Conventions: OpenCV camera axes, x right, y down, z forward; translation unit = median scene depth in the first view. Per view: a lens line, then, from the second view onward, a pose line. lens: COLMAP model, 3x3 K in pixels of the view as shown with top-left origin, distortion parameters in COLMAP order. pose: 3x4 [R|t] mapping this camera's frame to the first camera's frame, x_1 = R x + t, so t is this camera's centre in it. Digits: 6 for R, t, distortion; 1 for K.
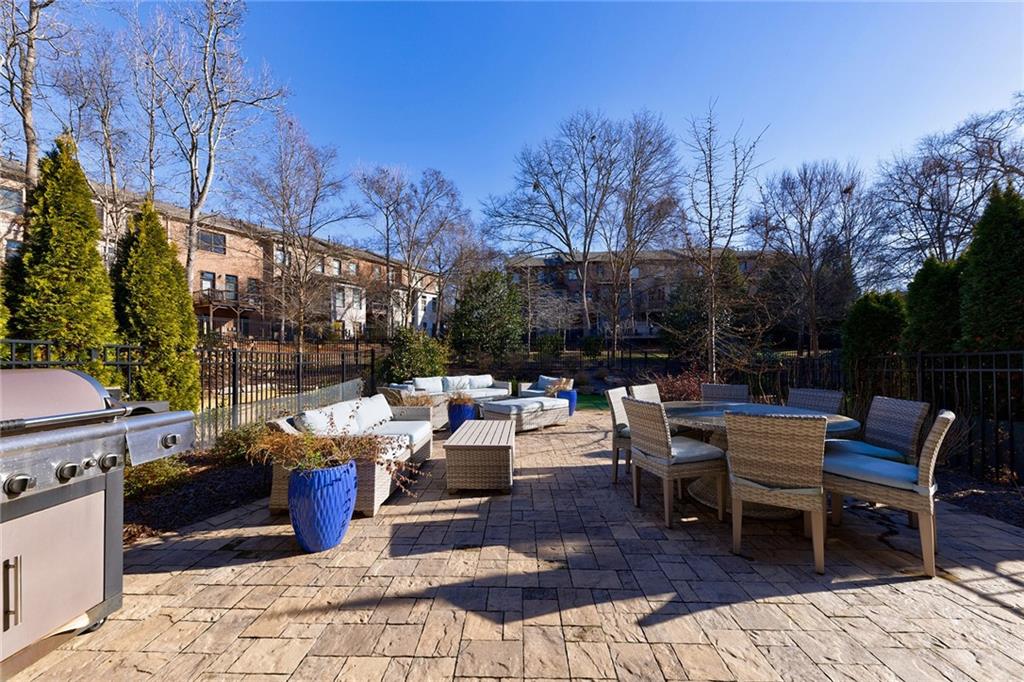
lens RADIAL K [[354.4, 0, 515.2], [0, 354.4, 349.0], [0, 0, 1]] dist [0.007658, -0.003058]
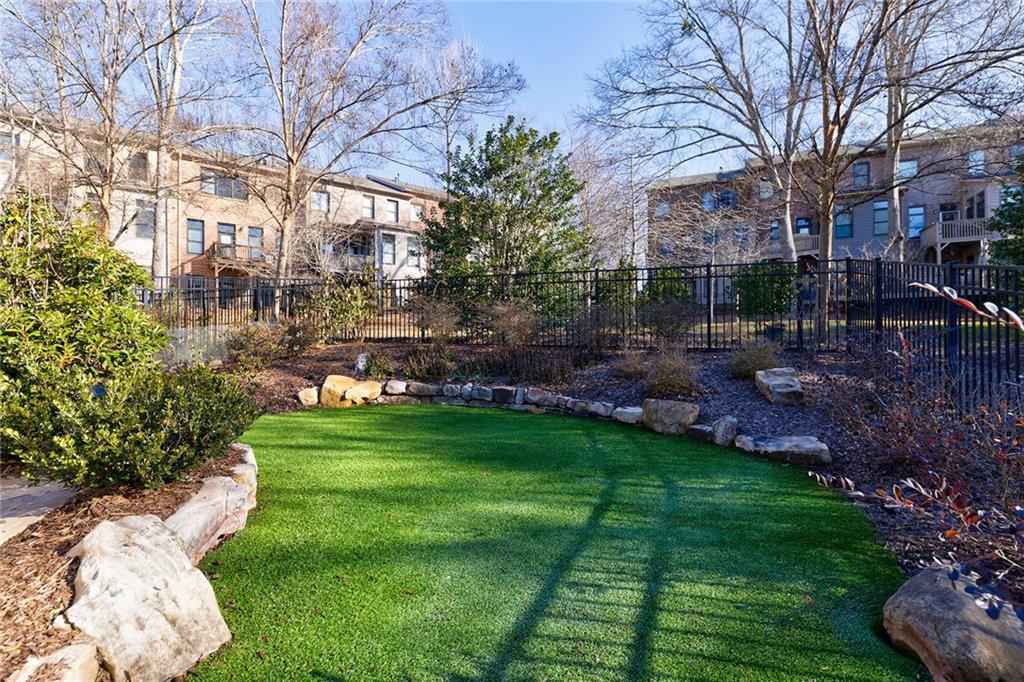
lens RADIAL K [[468.8, 0, 514.4], [0, 468.8, 338.3], [0, 0, 1]] dist [-0.001433, -0.001071]
pose [[0.930877, 0.003420, -0.365317, 0.462361], [0.000581, 0.999941, 0.010841, 0.111604], [0.365333, -0.010304, 0.930820, 1.318822]]
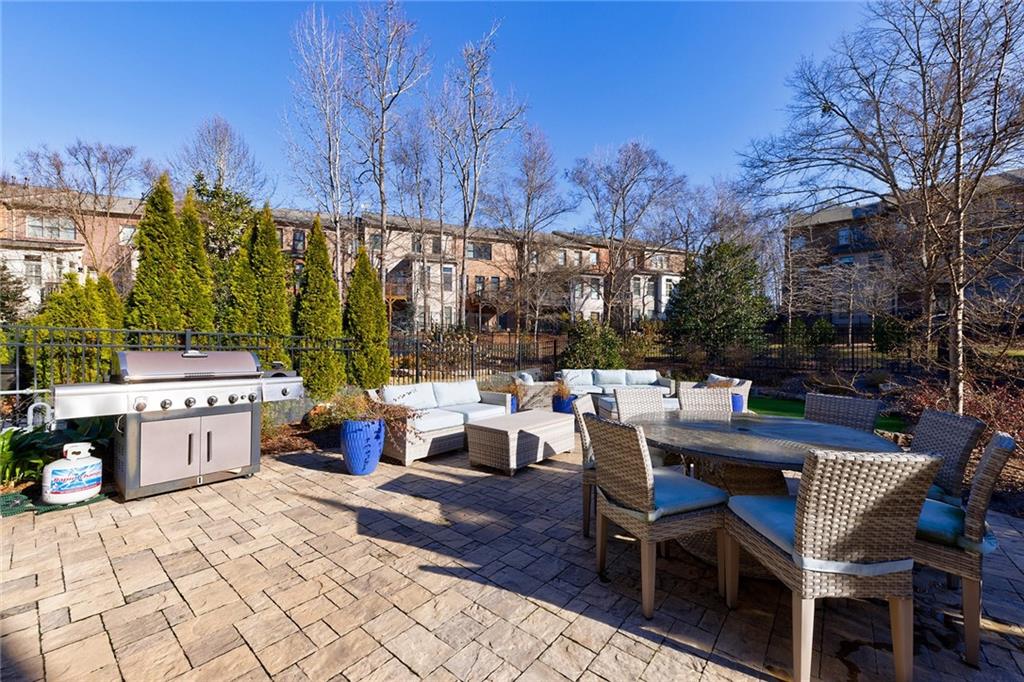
lens RADIAL K [[398.1, 0, 524.7], [0, 398.1, 342.0], [0, 0, 1]] dist [0.006465, -0.000153]
pose [[0.797081, 0.004296, -0.603857, 0.385566], [-0.000776, 0.999981, 0.006090, -0.003535], [0.603872, -0.004386, 0.797069, 0.031854]]
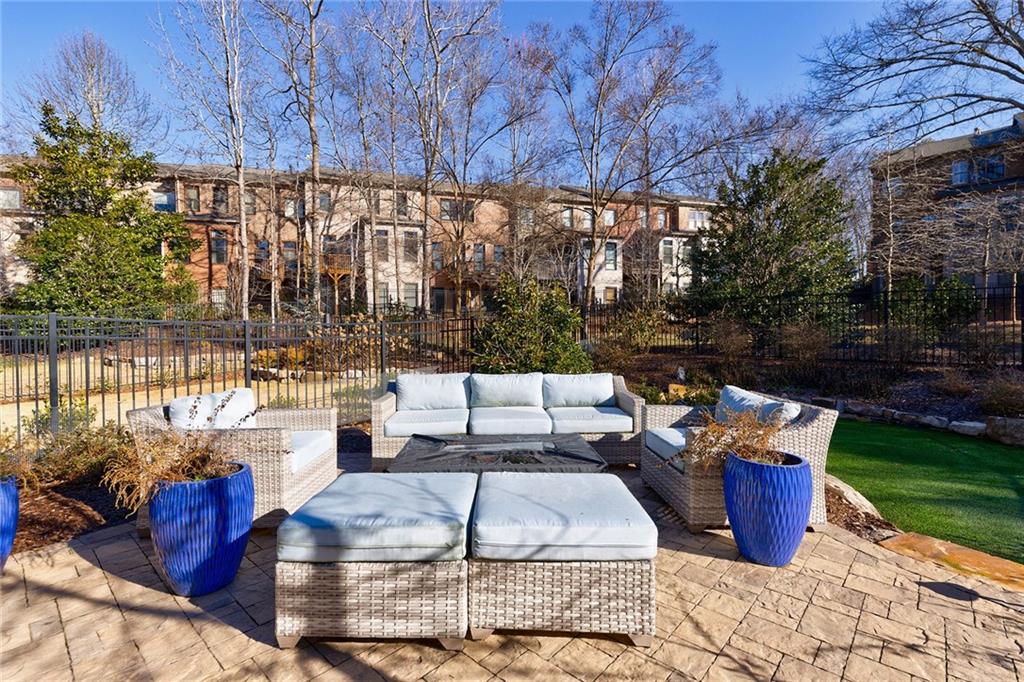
lens RADIAL K [[468.8, 0, 514.4], [0, 468.8, 338.3], [0, 0, 1]] dist [-0.001433, -0.001071]
pose [[0.753621, 0.005592, -0.657285, 0.276374], [0.012653, 0.999655, 0.023012, 0.029471], [0.657187, -0.025659, 0.753291, 0.781827]]
